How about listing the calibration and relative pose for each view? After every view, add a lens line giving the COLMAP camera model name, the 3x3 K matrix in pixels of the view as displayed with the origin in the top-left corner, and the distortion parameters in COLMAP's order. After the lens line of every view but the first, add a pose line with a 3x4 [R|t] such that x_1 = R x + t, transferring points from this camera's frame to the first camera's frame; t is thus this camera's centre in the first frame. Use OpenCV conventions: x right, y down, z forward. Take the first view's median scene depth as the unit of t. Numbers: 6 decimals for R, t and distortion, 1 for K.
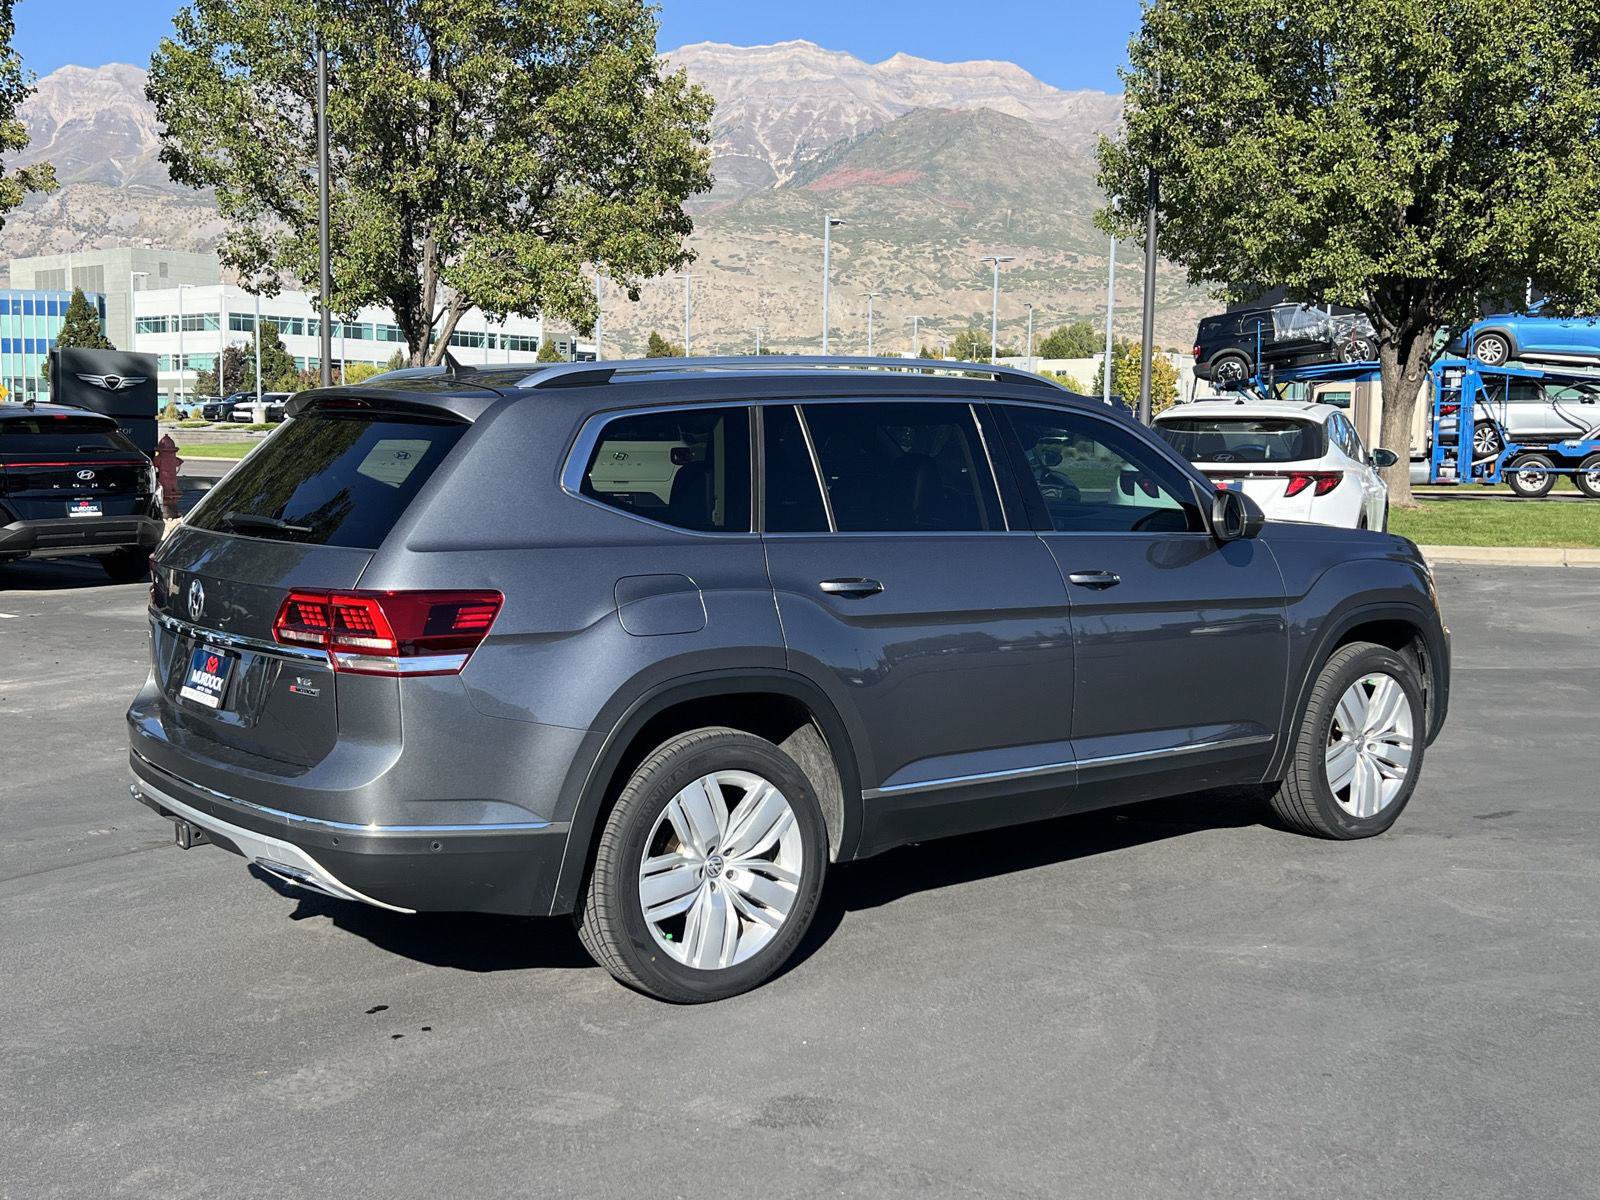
lens RADIAL K [[1760.7, 0, 791.3], [0, 1760.7, 609.9], [0, 0, 1]] dist [0.023499, 0.000000]
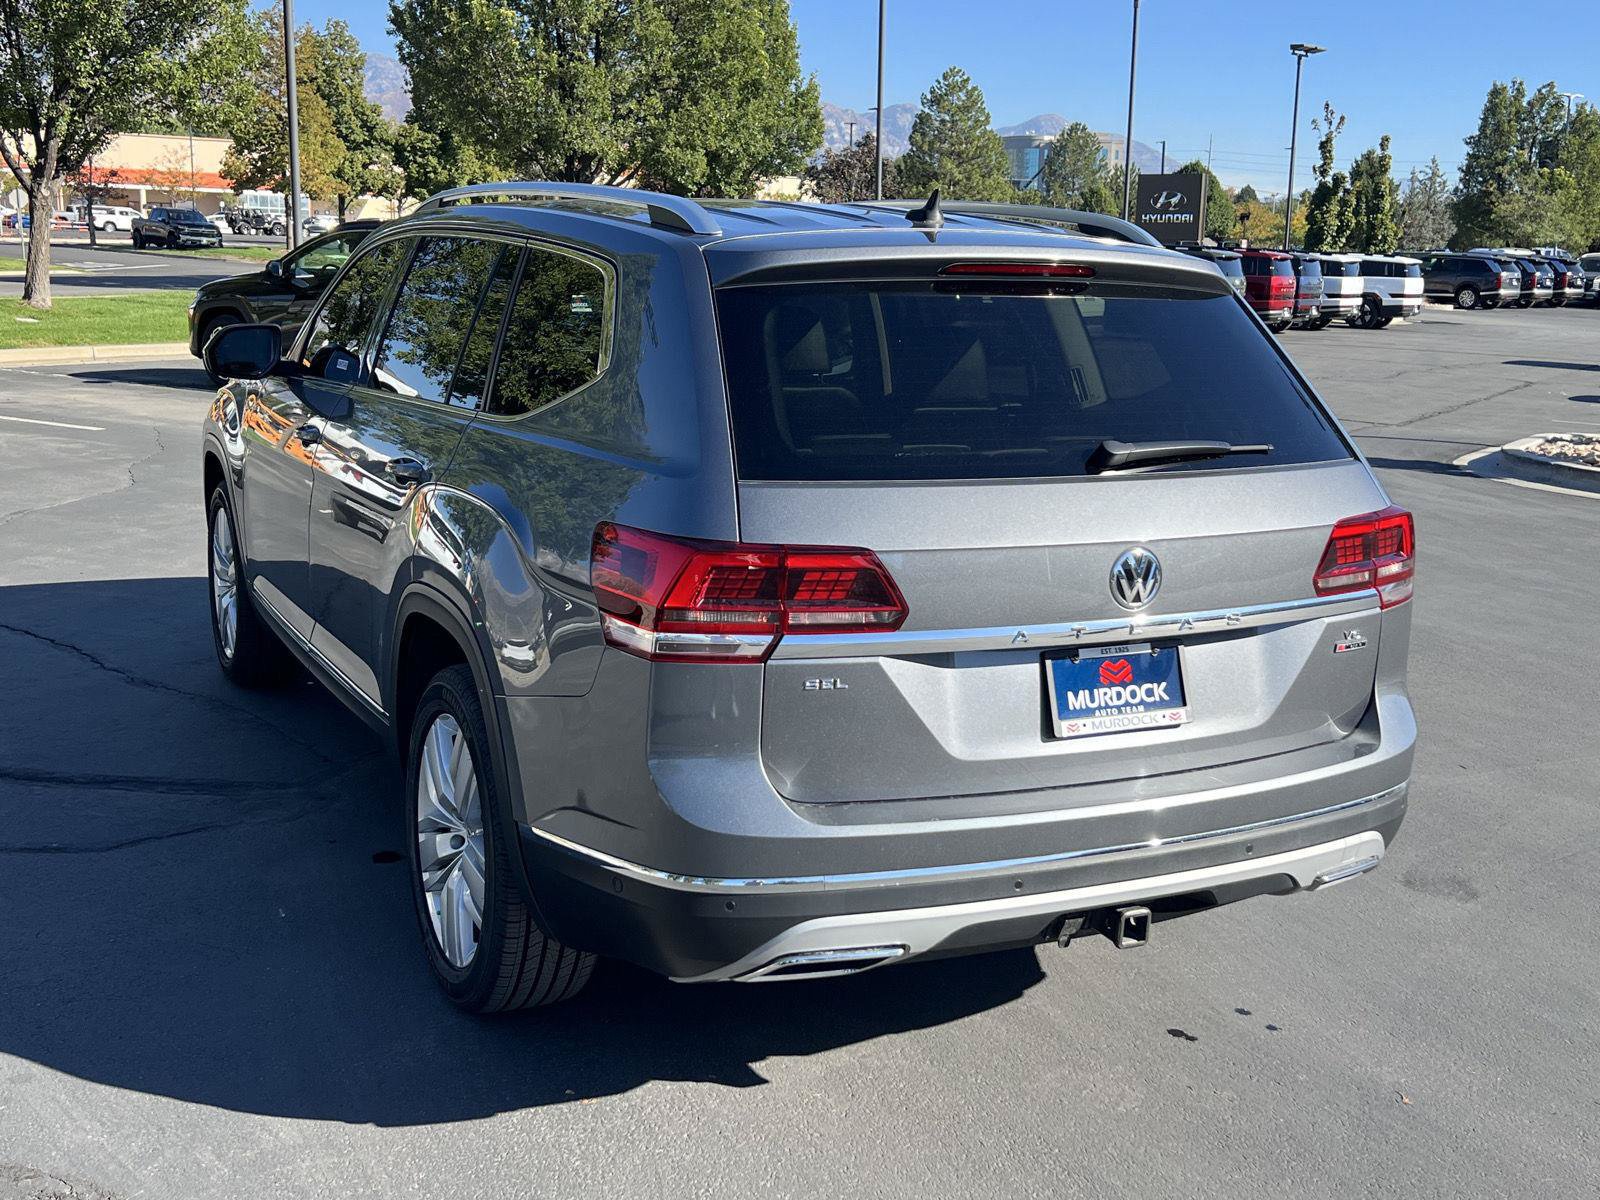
lens RADIAL K [[1760.7, 0, 803.2], [0, 1760.7, 605.7], [0, 0, 1]] dist [0.023499, 0.000000]
pose [[0.188342, -0.193811, 0.962790, -0.245863], [0.075136, 0.980305, 0.182638, -0.030808], [-0.979225, 0.037942, 0.199195, 0.245338]]
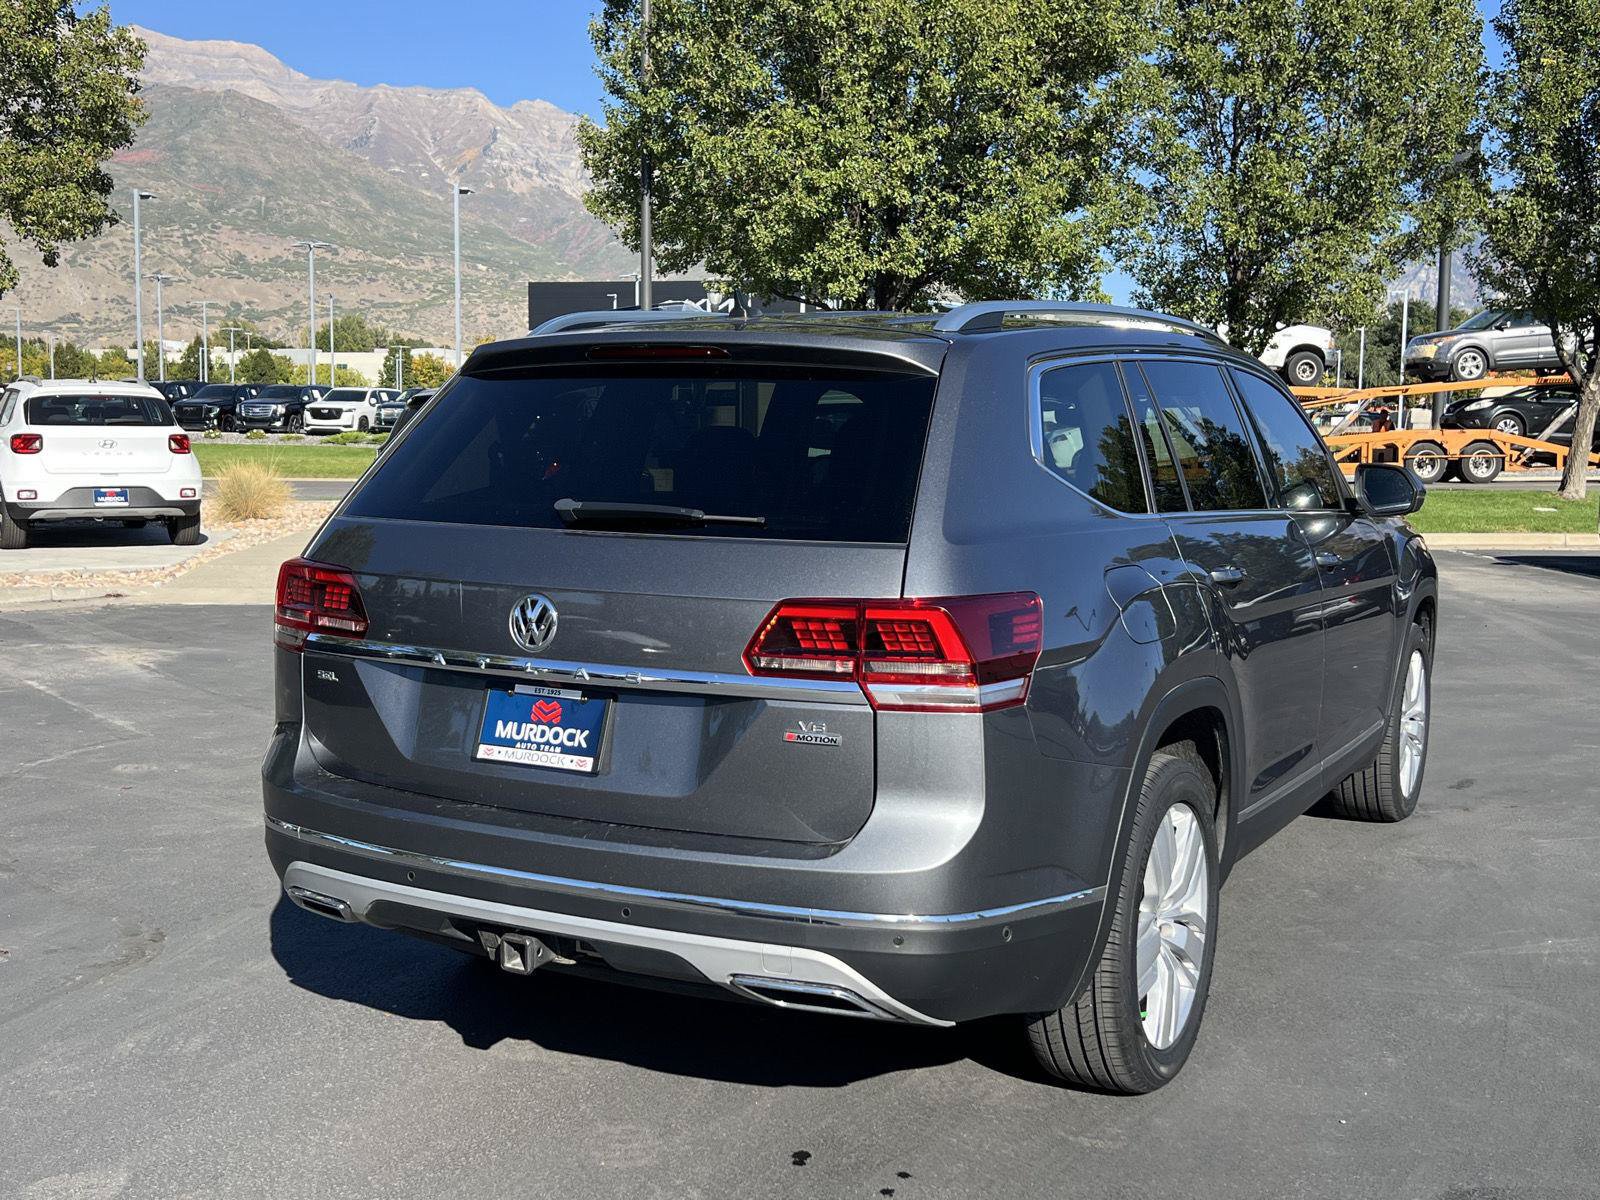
lens RADIAL K [[1760.7, 0, 775.2], [0, 1760.7, 596.0], [0, 0, 1]] dist [0.023499, 0.000000]
pose [[0.921621, -0.032627, 0.386718, -0.128858], [0.034657, 0.999398, 0.001724, -0.003375], [-0.386541, 0.011814, 0.922197, 0.076493]]
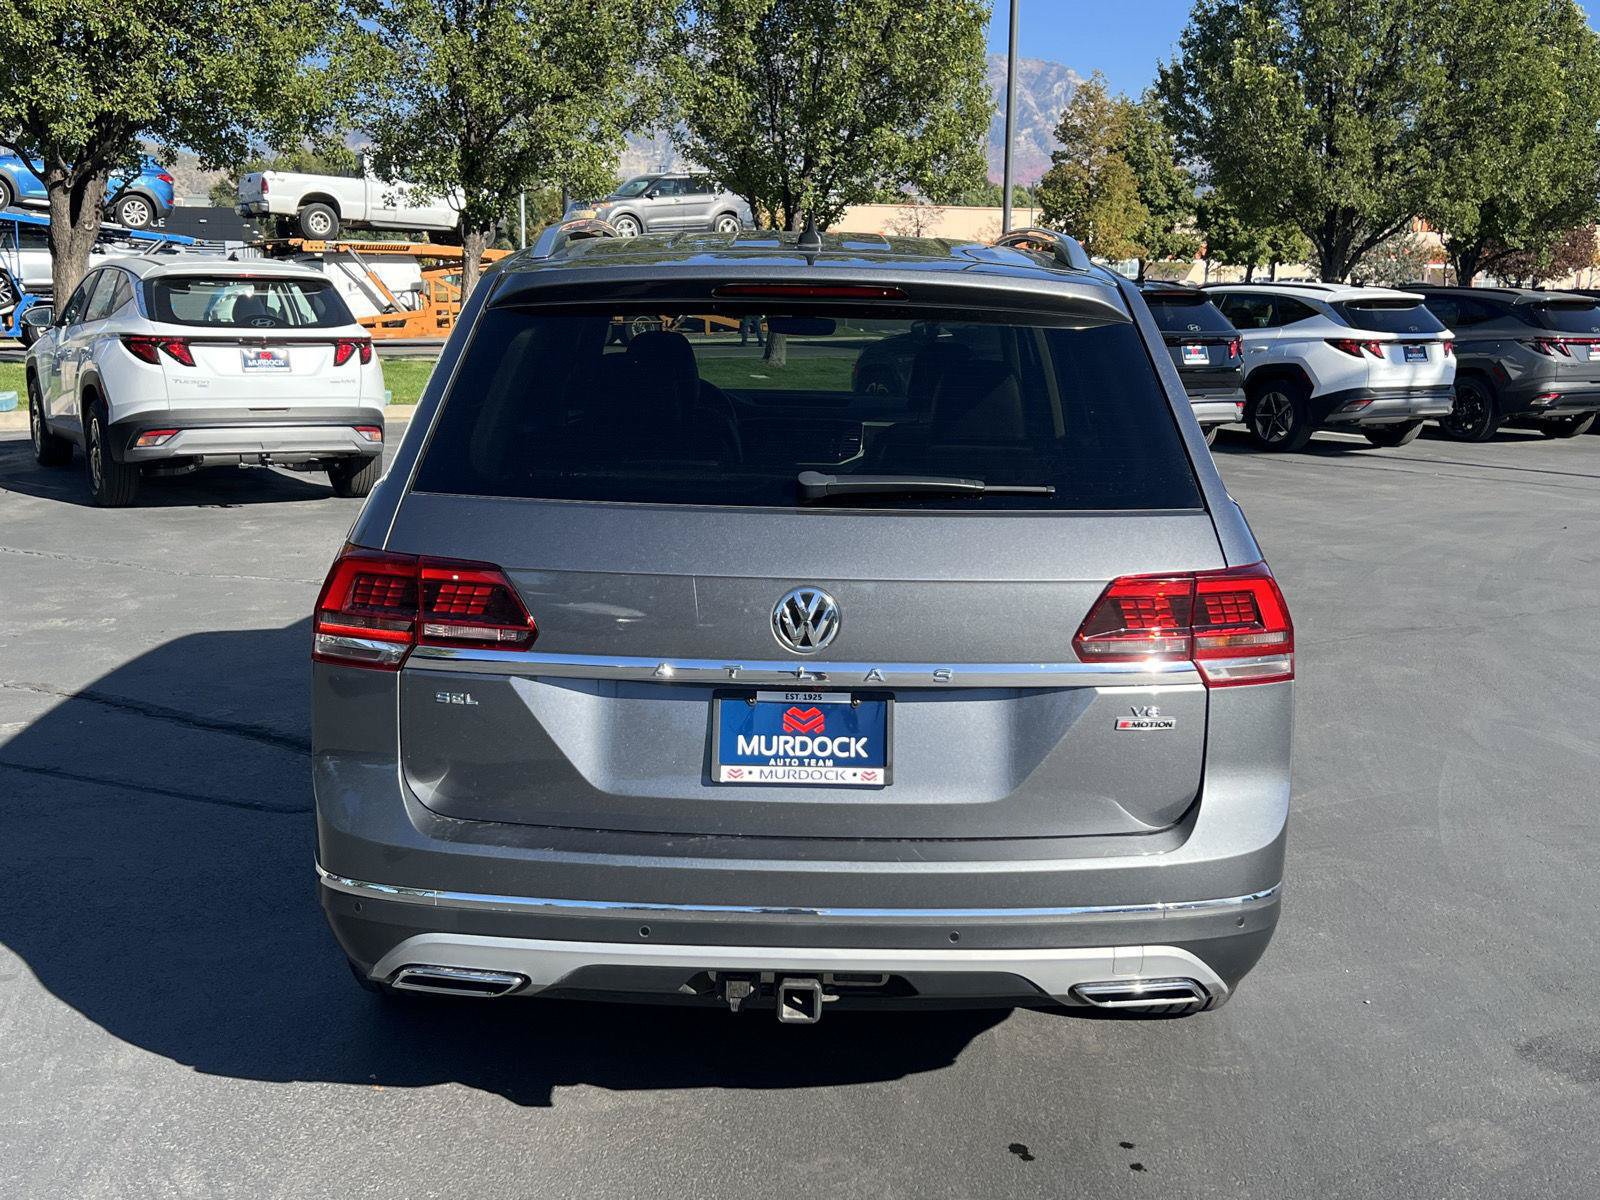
lens RADIAL K [[1760.7, 0, 796.7], [0, 1760.7, 598.9], [0, 0, 1]] dist [0.023499, 0.000000]
pose [[0.609039, -0.128707, 0.782628, -0.200400], [0.065842, 0.991544, 0.111826, -0.019768], [-0.790403, -0.016576, 0.612364, 0.156794]]
